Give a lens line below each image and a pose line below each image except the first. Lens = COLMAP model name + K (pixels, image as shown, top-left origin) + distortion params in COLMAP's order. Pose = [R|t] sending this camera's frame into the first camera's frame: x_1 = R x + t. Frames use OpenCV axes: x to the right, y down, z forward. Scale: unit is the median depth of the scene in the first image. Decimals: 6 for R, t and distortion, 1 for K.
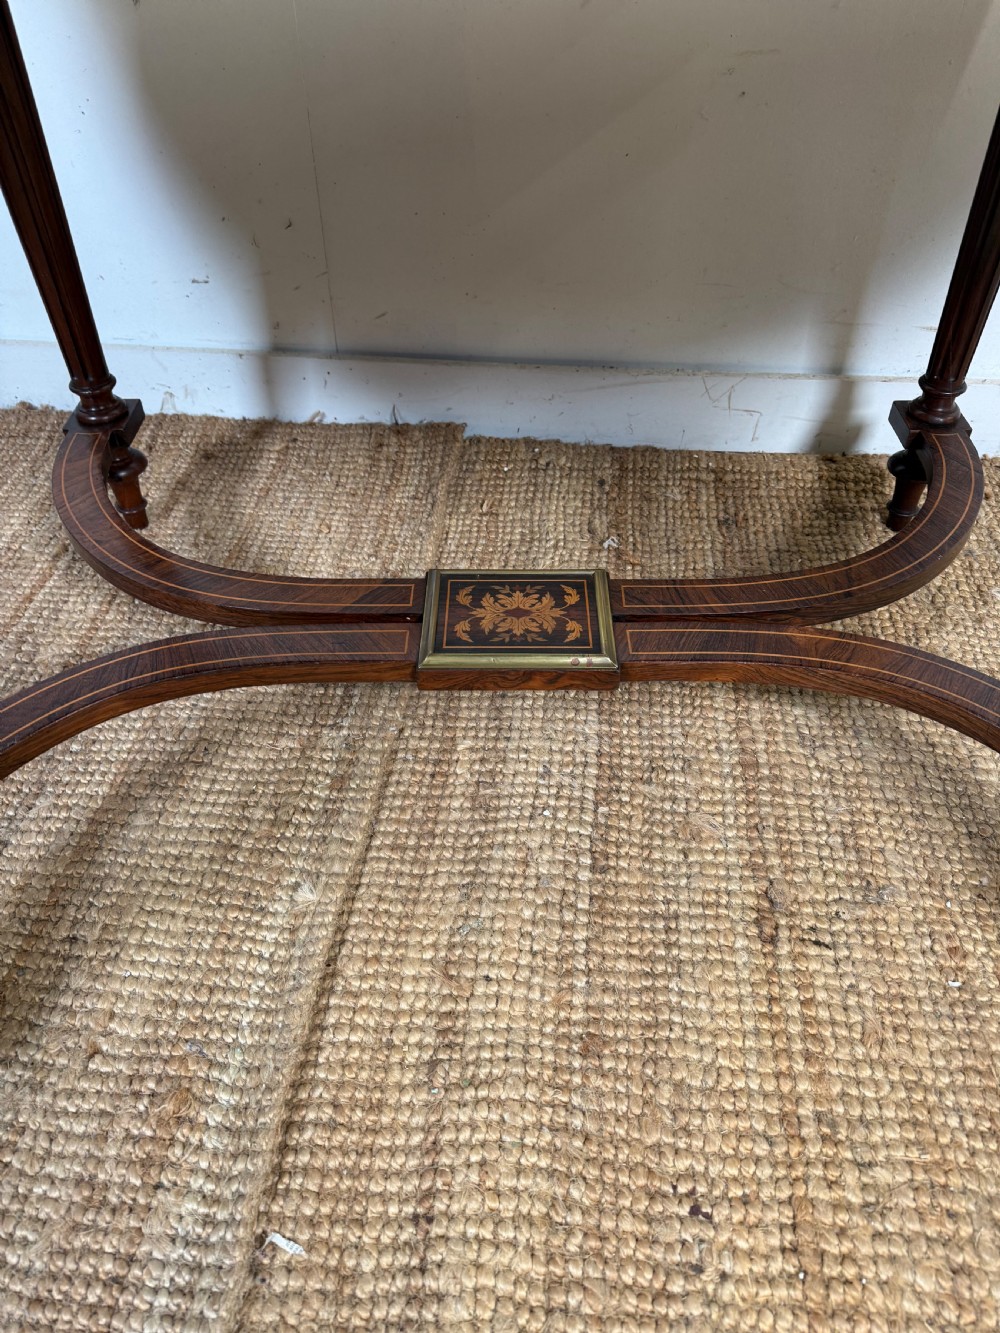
lens RADIAL K [[944.3, 0, 512.5], [0, 944.3, 647.5], [0, 0, 1]] dist [0.069032, -0.080052]
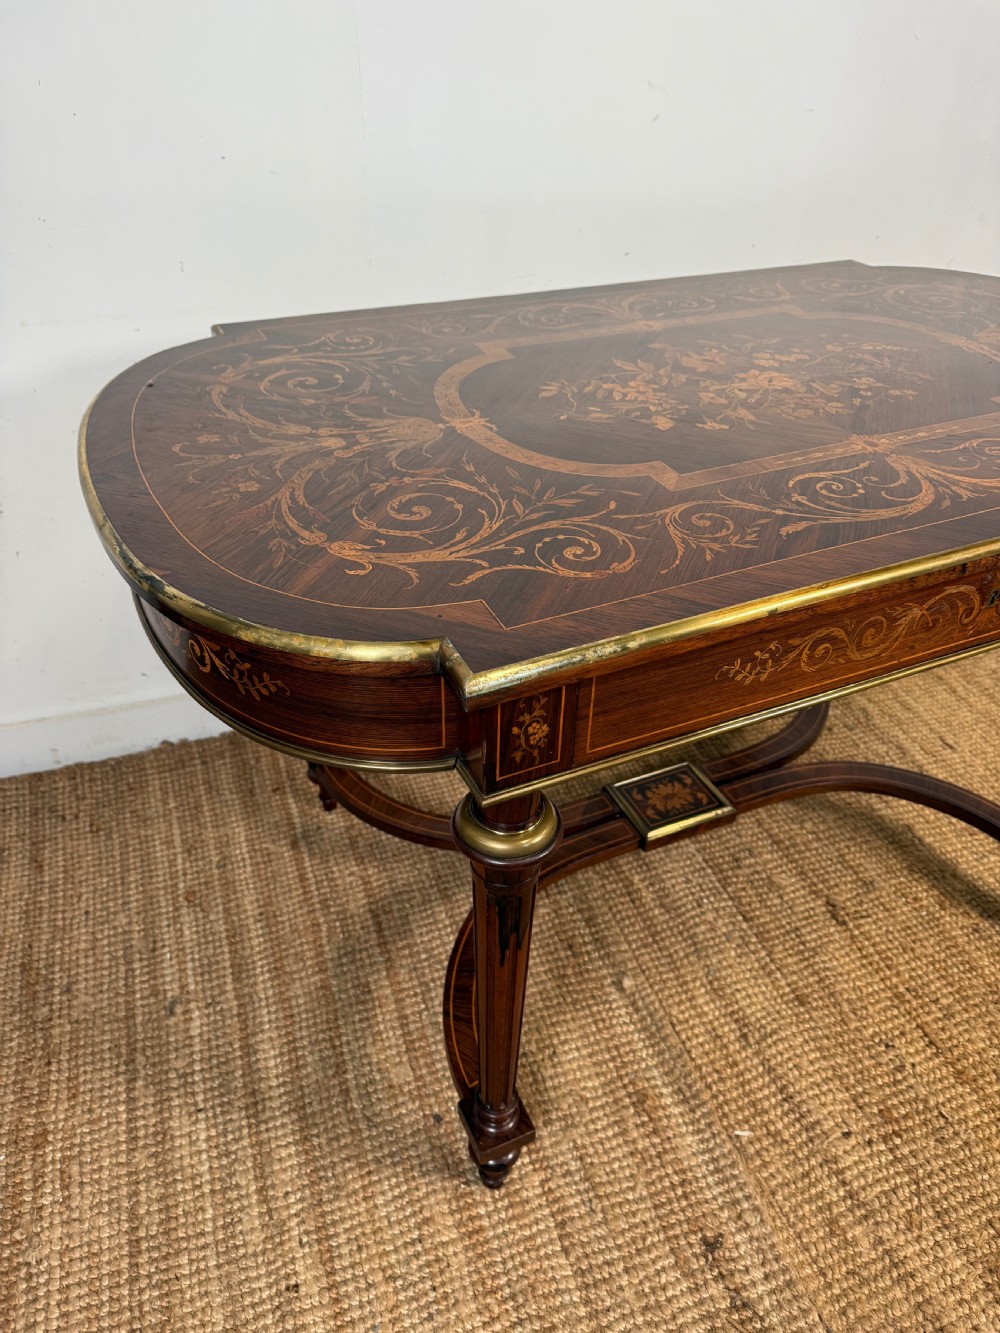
lens RADIAL K [[944.3, 0, 509.4], [0, 944.3, 672.6], [0, 0, 1]] dist [0.069032, -0.080052]
pose [[0.906018, -0.231958, 0.354015, -0.991253], [0.266042, 0.962658, -0.050119, -0.294943], [-0.329170, 0.139591, 0.933896, -0.735832]]
